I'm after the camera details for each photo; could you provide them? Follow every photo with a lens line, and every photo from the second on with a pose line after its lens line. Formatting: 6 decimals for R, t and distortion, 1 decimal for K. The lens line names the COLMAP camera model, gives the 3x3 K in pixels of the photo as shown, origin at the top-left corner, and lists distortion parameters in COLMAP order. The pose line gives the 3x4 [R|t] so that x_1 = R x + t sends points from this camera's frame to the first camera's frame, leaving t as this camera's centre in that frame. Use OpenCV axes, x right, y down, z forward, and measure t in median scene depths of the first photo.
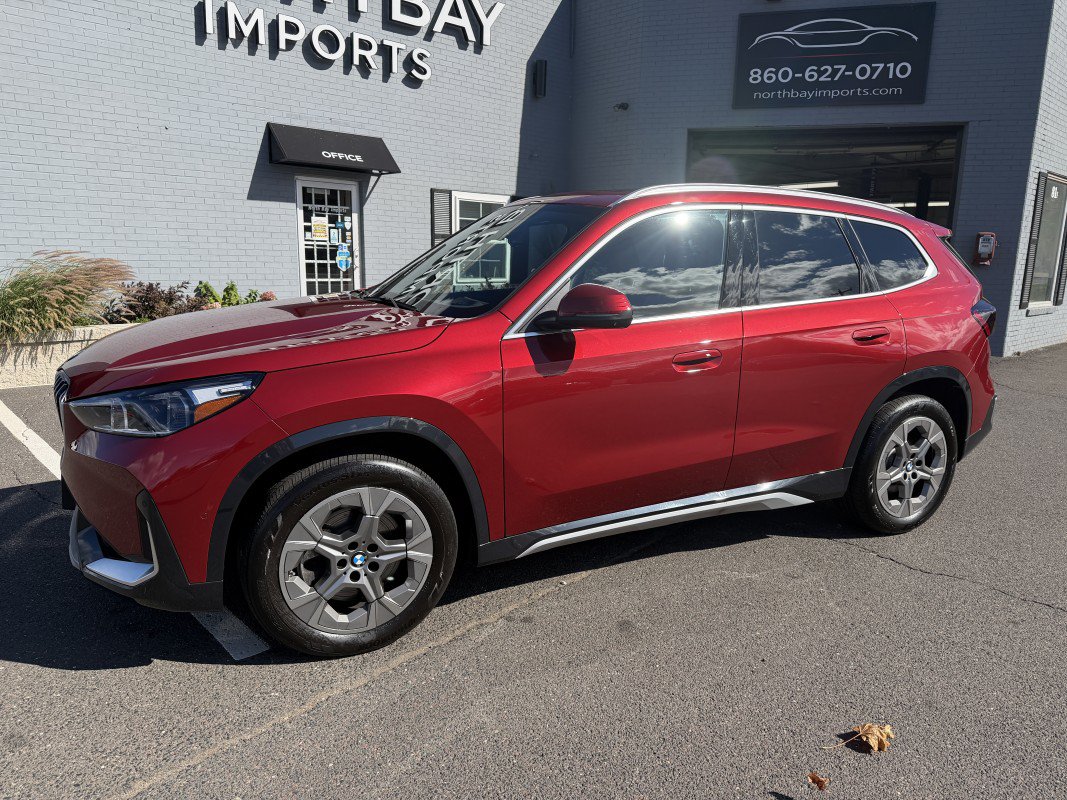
lens RADIAL K [[745.9, 0, 533.5], [0, 745.9, 400.0], [0, 0, 1]] dist [0.011579, -0.025680]
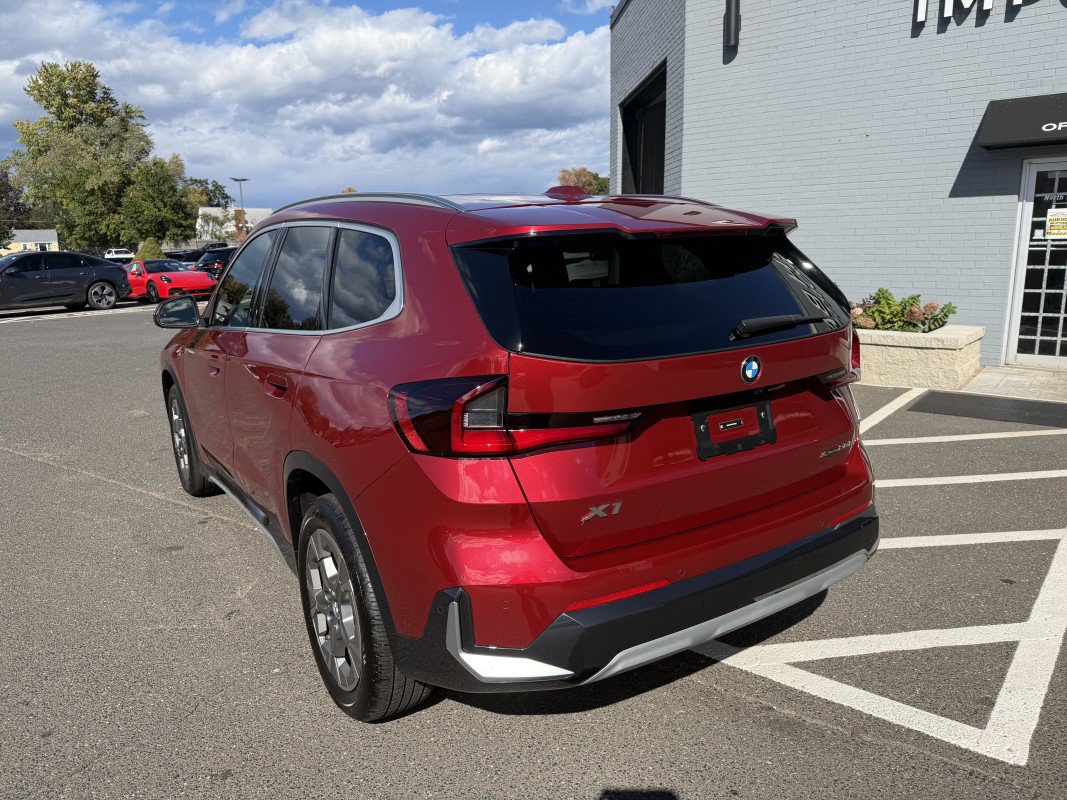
lens RADIAL K [[745.9, 0, 533.5], [0, 745.9, 400.0], [0, 0, 1]] dist [0.011579, -0.025680]
pose [[0.135932, 0.172246, -0.975630, 0.437458], [-0.171846, 0.973942, 0.148006, -0.080675], [0.975701, 0.147539, 0.161990, 0.409654]]
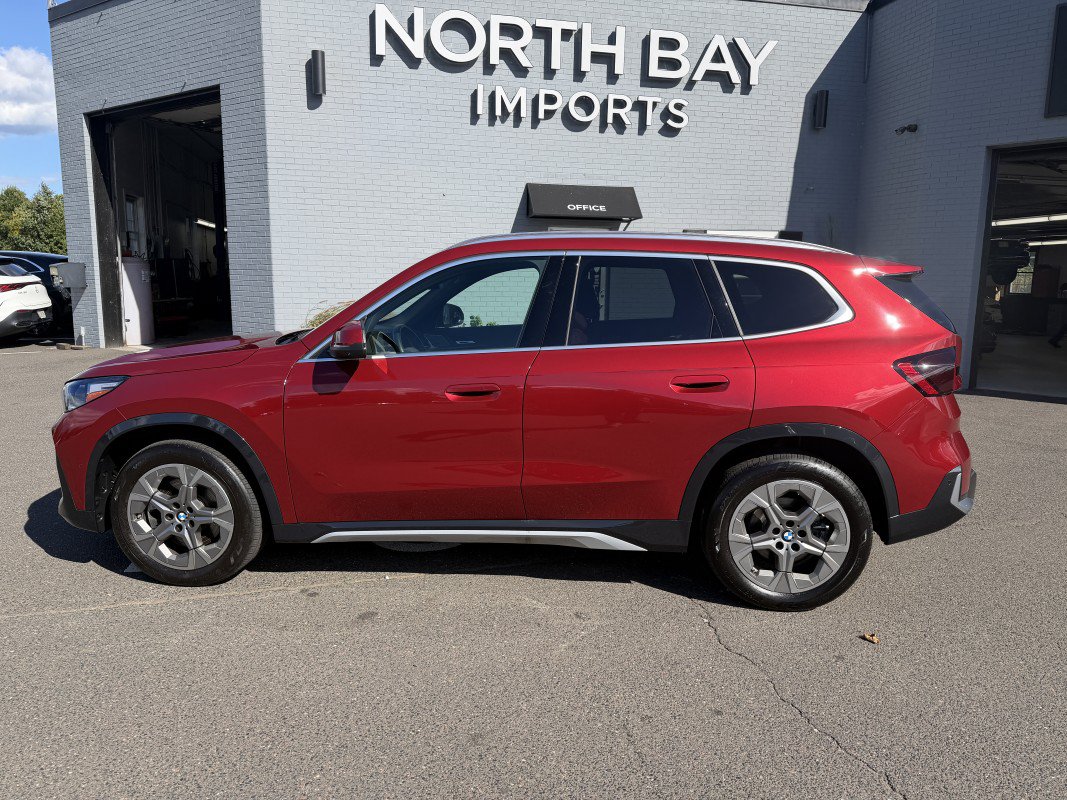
lens RADIAL K [[734.4, 0, 533.5], [0, 734.4, 400.0], [0, 0, 1]] dist [0.039668, -0.056512]
pose [[0.855233, 0.070174, -0.513471, 0.265839], [-0.094302, 0.995321, -0.021041, -0.008859], [0.509592, 0.066416, 0.857849, 0.036990]]
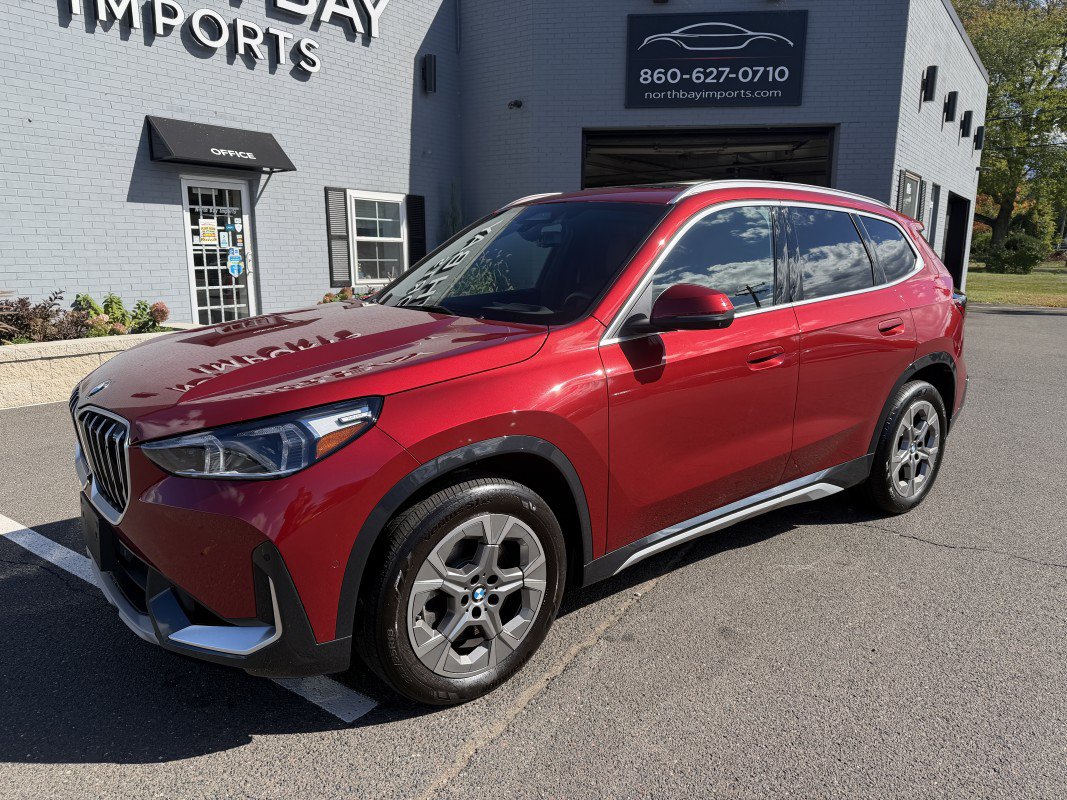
lens RADIAL K [[750.2, 0, 535.1], [0, 750.2, 404.9], [0, 0, 1]] dist [-0.007041, -0.004484]
pose [[0.980193, -0.058857, 0.189098, -0.085385], [0.057490, 0.998265, 0.012713, -0.006517], [-0.189519, -0.001590, 0.981876, 0.023167]]
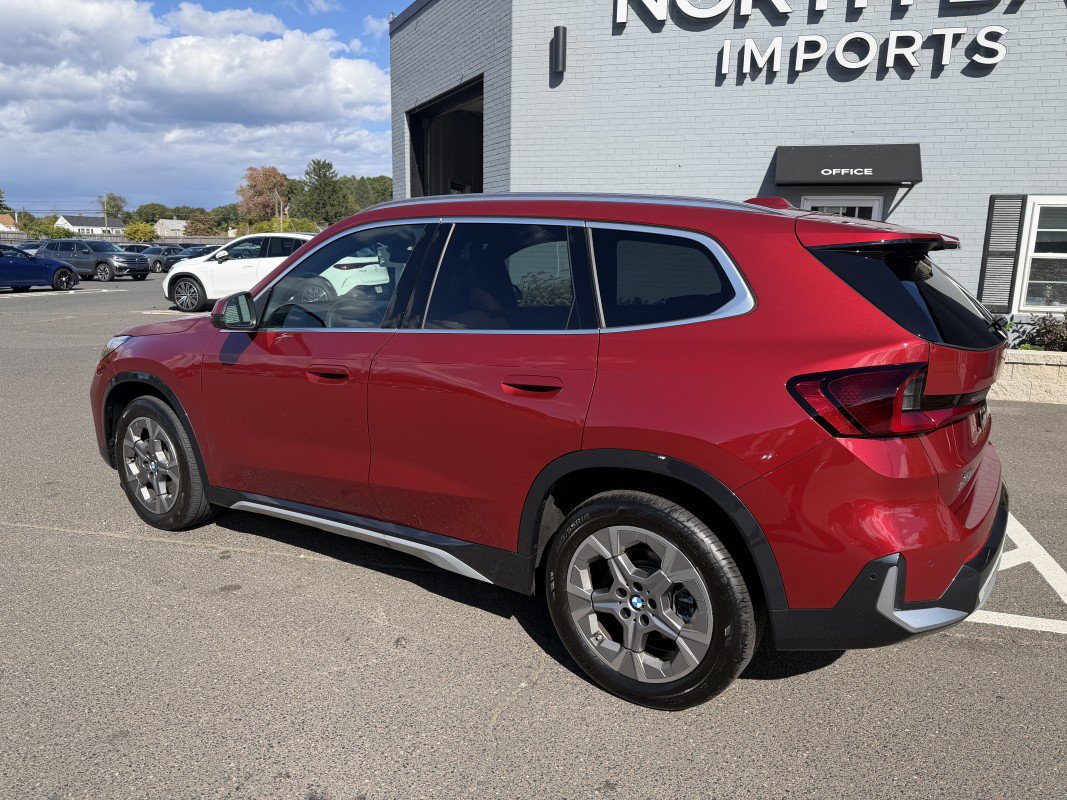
lens RADIAL K [[734.4, 0, 533.5], [0, 734.4, 400.0], [0, 0, 1]] dist [0.039668, -0.056512]
pose [[0.508195, 0.151805, -0.847758, 0.378603], [-0.175130, 0.981992, 0.070859, -0.043433], [0.843248, 0.112457, 0.525629, 0.222610]]
